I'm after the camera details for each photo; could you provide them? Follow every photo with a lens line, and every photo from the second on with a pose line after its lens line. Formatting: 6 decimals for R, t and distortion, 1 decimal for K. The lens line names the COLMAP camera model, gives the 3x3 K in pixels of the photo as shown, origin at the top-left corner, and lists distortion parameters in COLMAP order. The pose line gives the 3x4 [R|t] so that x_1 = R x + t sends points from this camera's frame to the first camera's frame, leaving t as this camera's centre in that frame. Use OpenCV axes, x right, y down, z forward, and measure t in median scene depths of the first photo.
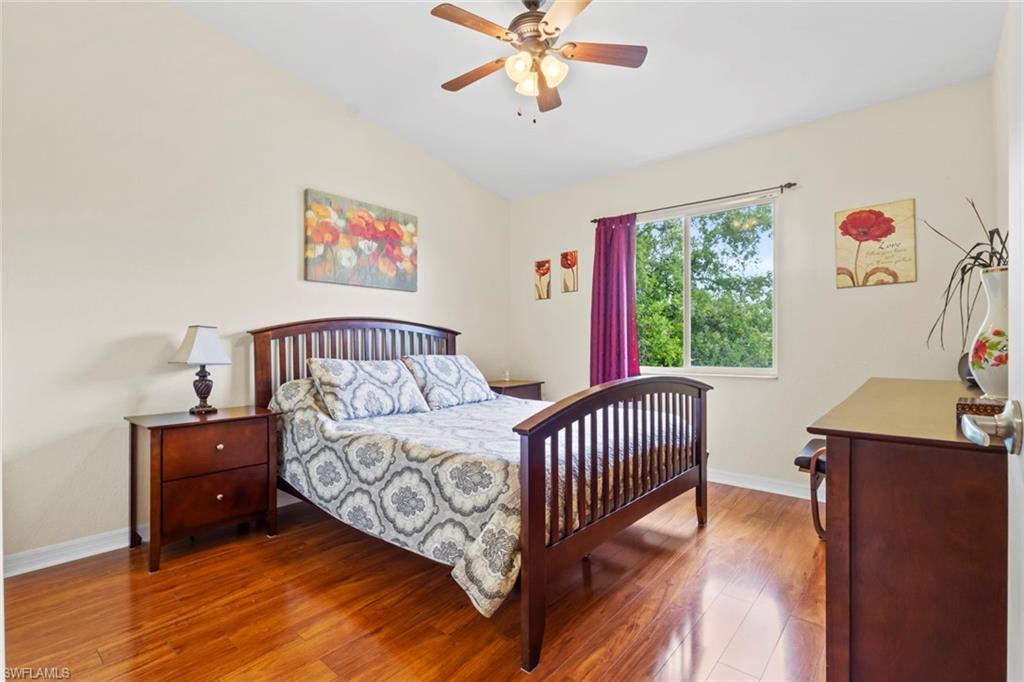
lens RADIAL K [[469.9, 0, 505.4], [0, 469.9, 345.1], [0, 0, 1]] dist [0.003207, -0.001238]
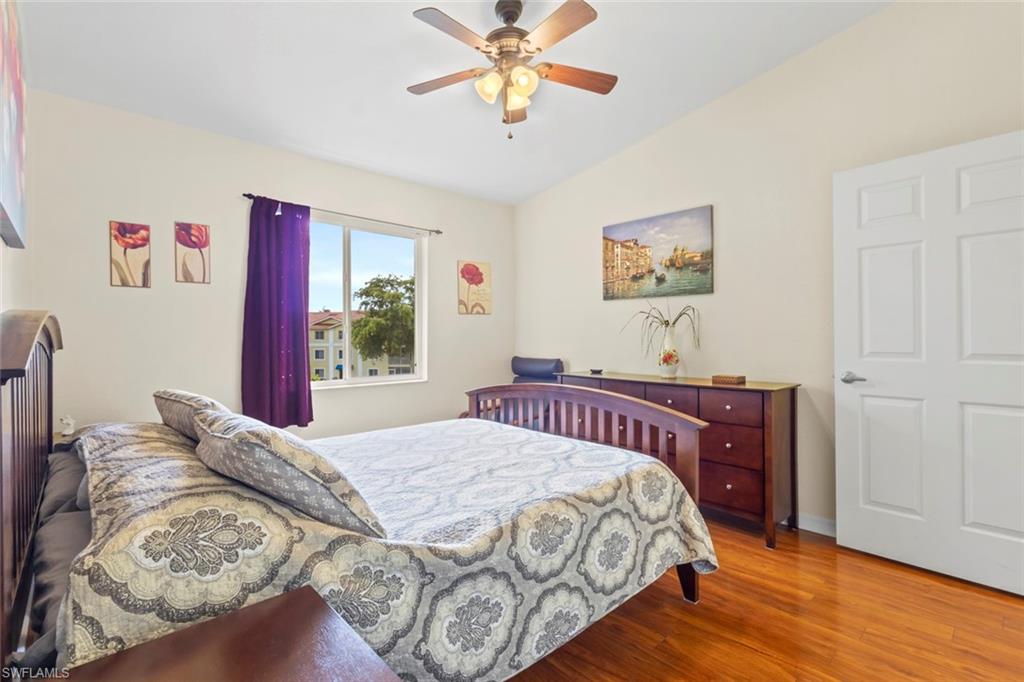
lens RADIAL K [[469.9, 0, 503.0], [0, 469.9, 338.2], [0, 0, 1]] dist [0.003207, -0.001238]
pose [[0.125932, 0.003864, 0.992031, -0.709651], [0.008607, 0.999951, -0.004987, -0.038949], [-0.992002, 0.009166, 0.125892, 0.700810]]
